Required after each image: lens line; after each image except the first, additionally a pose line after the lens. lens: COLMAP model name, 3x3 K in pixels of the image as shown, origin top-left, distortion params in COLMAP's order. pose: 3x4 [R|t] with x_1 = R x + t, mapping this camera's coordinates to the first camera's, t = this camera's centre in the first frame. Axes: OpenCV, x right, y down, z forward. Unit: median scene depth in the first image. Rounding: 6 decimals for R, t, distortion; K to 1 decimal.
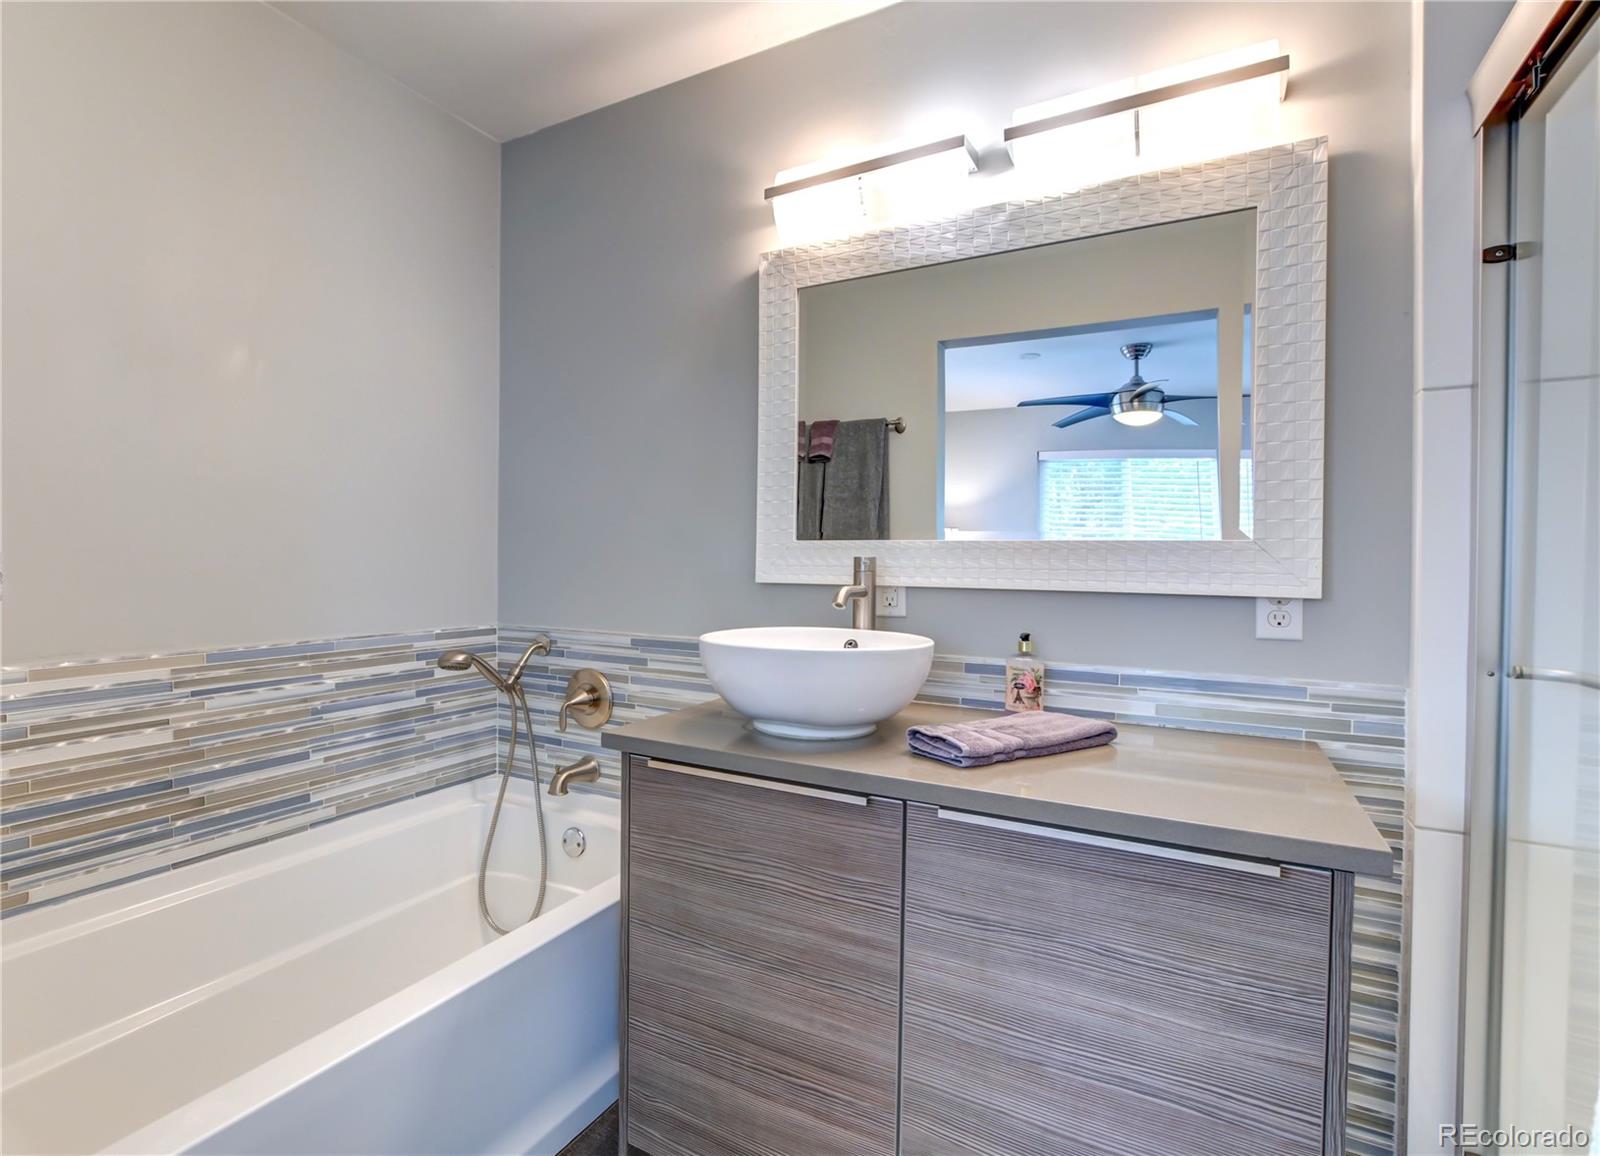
lens RADIAL K [[793.4, 0, 798.9], [0, 793.4, 582.1], [0, 0, 1]] dist [-0.023069, 0.001694]
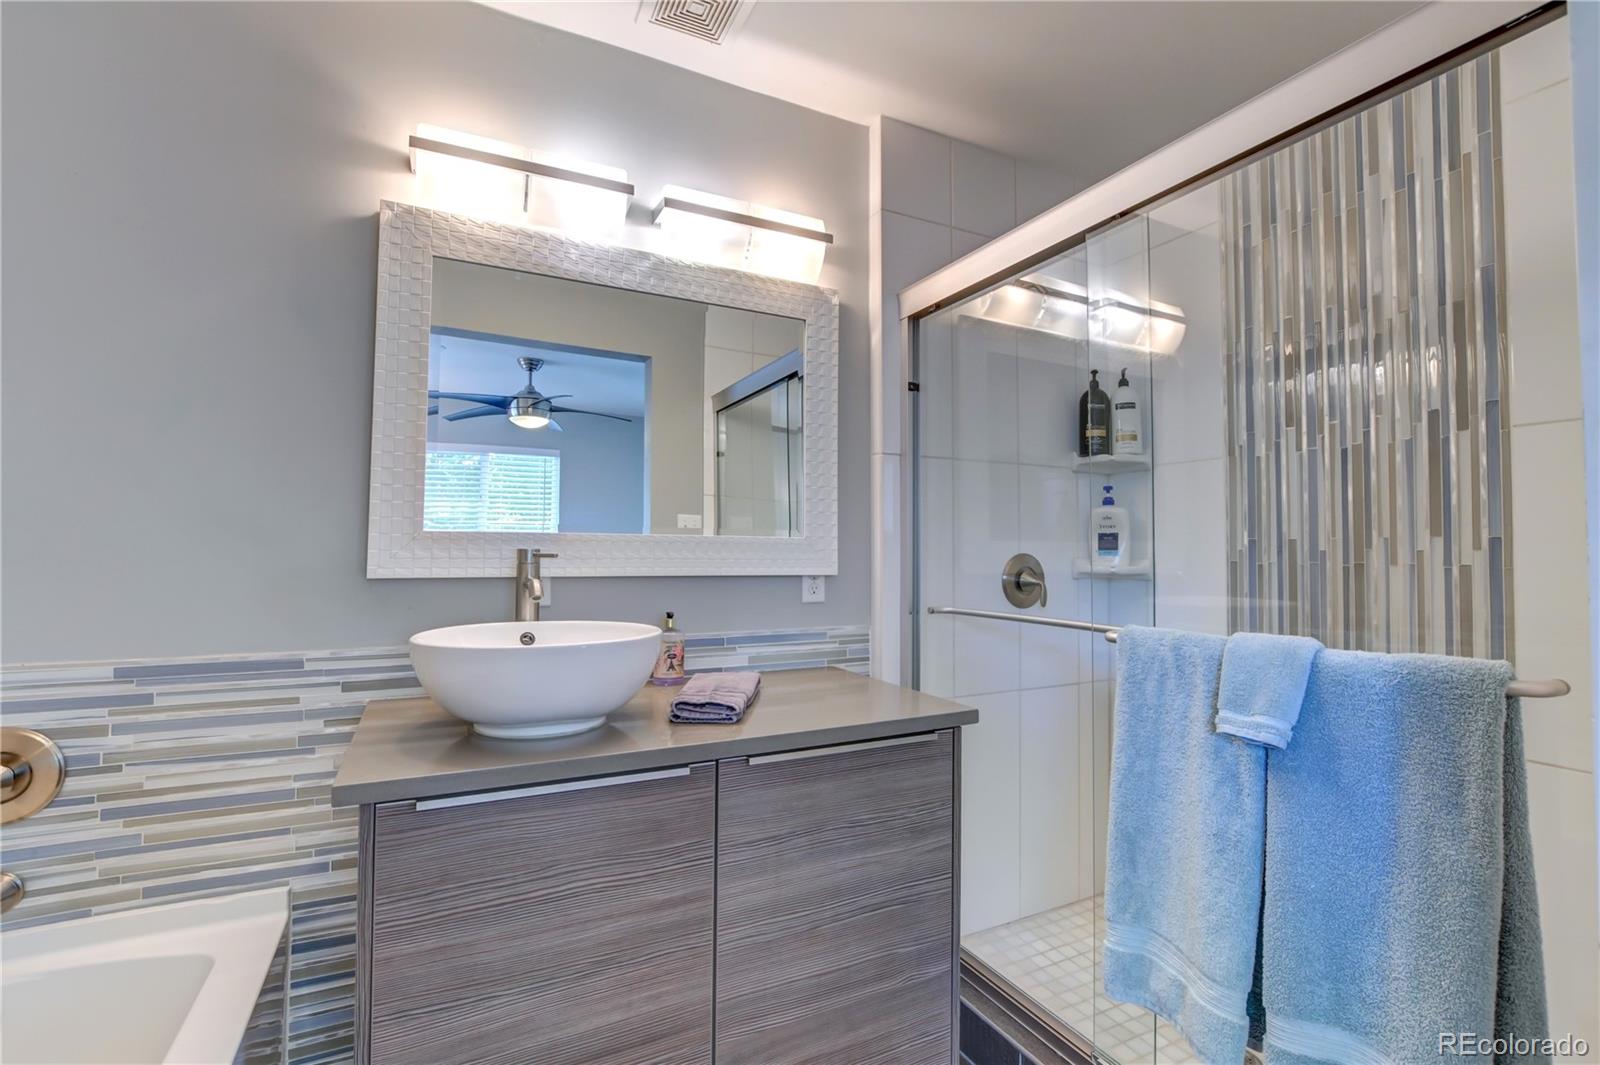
lens RADIAL K [[722.9, 0, 797.6], [0, 722.9, 527.9], [0, 0, 1]] dist [-0.023378, 0.004562]
pose [[0.539334, 0.019236, 0.841872, -0.551206], [0.017635, 0.999262, -0.034130, -0.023033], [-0.841907, 0.033254, 0.538596, 0.244046]]
